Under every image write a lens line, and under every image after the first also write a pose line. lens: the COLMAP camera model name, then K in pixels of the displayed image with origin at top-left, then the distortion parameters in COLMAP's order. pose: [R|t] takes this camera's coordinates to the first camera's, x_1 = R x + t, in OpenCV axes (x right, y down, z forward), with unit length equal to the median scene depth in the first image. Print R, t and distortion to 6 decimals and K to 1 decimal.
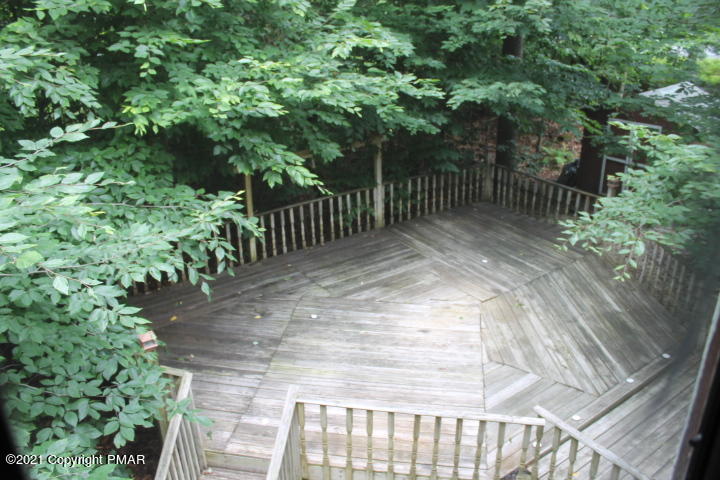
lens RADIAL K [[605.6, 0, 362.1], [0, 605.6, 242.3], [0, 0, 1]] dist [-0.169793, 0.151863]
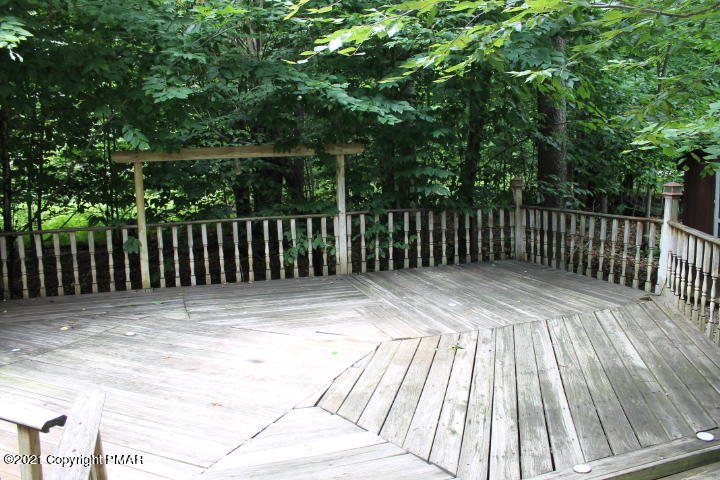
lens RADIAL K [[605.6, 0, 362.1], [0, 605.6, 242.3], [0, 0, 1]] dist [-0.169793, 0.151863]
pose [[0.958216, 0.022962, -0.285121, 0.274746], [-0.099915, 0.960855, -0.258408, 0.133022], [0.268027, 0.276098, 0.923001, 0.347255]]
